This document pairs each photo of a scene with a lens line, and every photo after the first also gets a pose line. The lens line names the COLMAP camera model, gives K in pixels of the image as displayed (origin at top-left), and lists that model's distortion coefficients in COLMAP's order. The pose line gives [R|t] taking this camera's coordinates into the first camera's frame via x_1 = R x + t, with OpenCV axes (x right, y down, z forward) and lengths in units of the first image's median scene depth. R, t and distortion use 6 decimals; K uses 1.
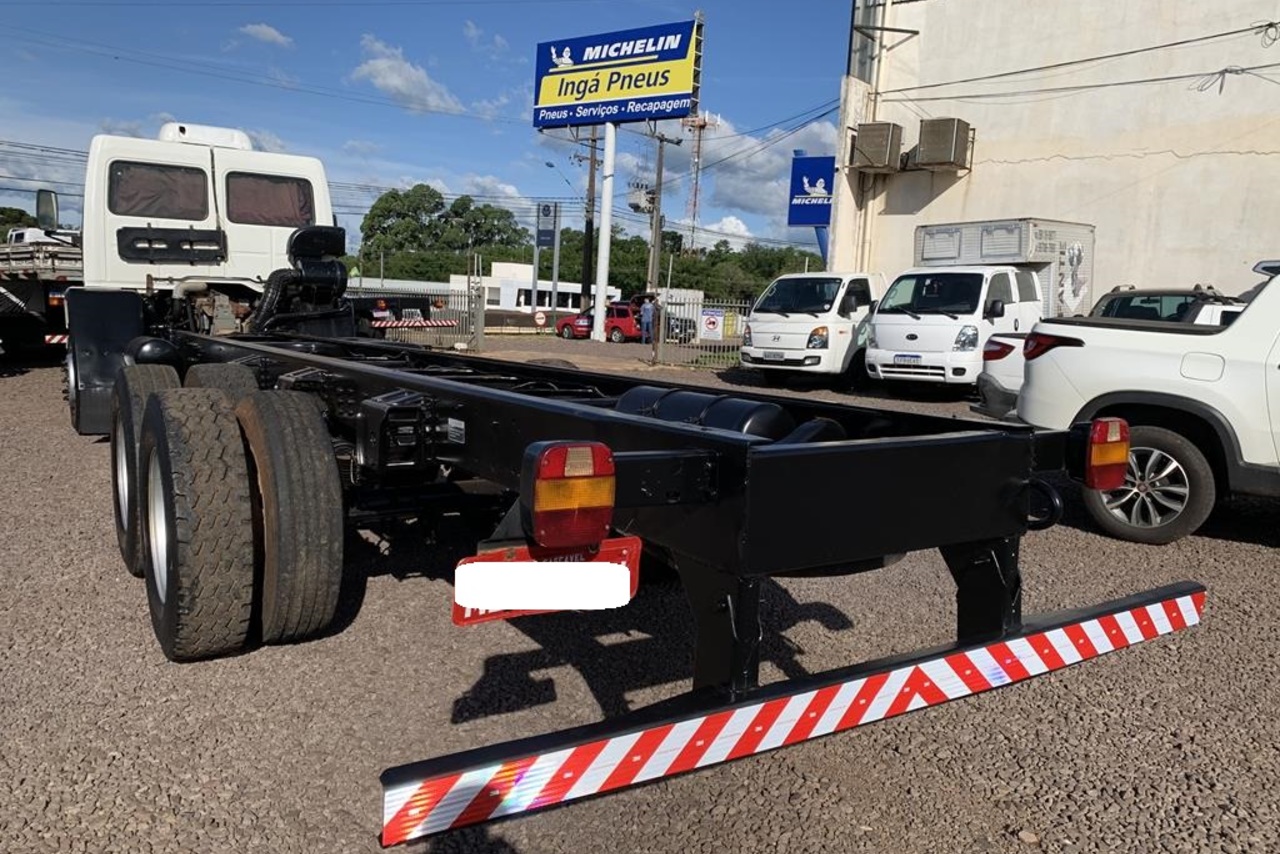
lens RADIAL K [[938.0, 0, 640.0], [0, 938.0, 427.0], [0, 0, 1]] dist [0.031896, -0.022366]
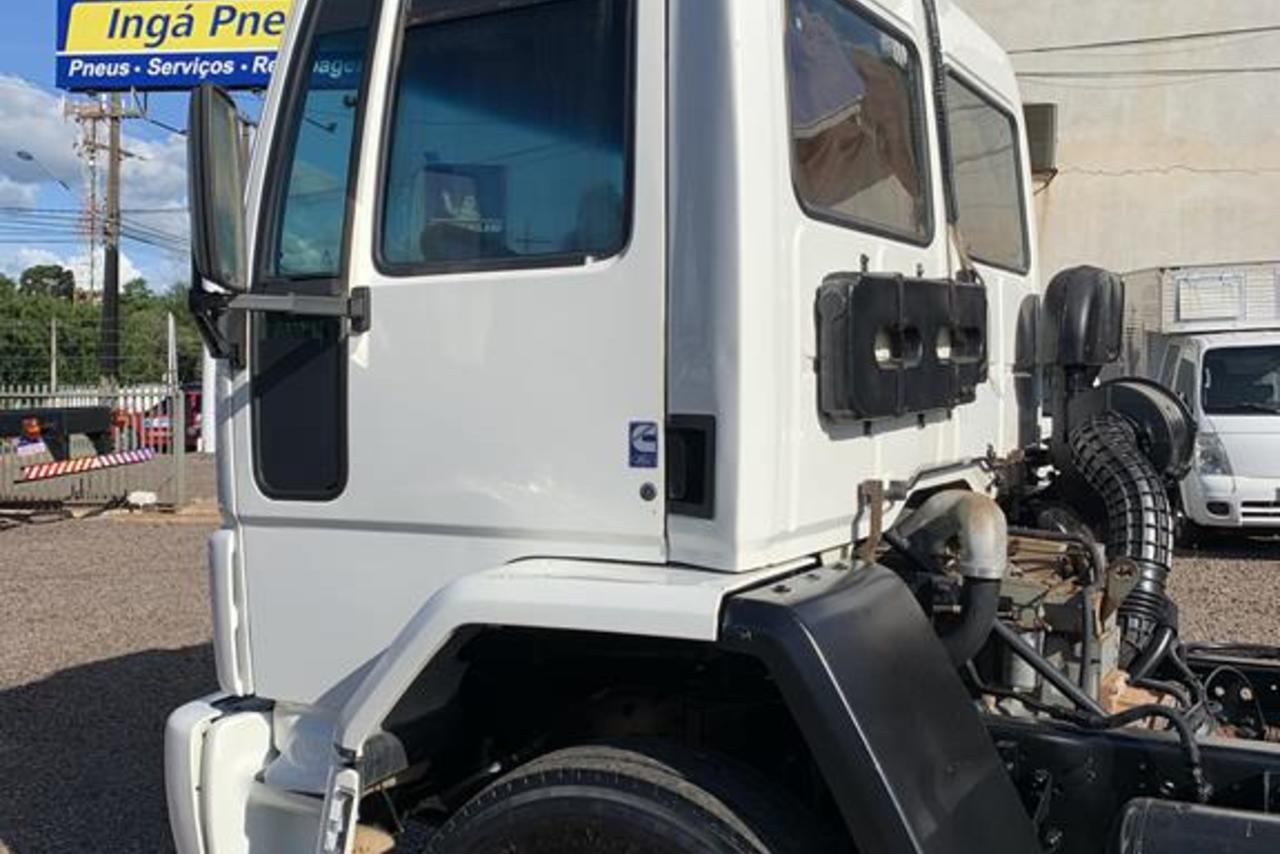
lens RADIAL K [[1247.7, 0, 640.0], [0, 1247.7, 427.0], [0, 0, 1]] dist [0.123594, -0.268245]
pose [[0.888098, -0.053421, 0.456540, -0.169905], [0.089567, 0.994297, -0.057886, -0.040426], [-0.450844, 0.092299, 0.887818, 0.189469]]
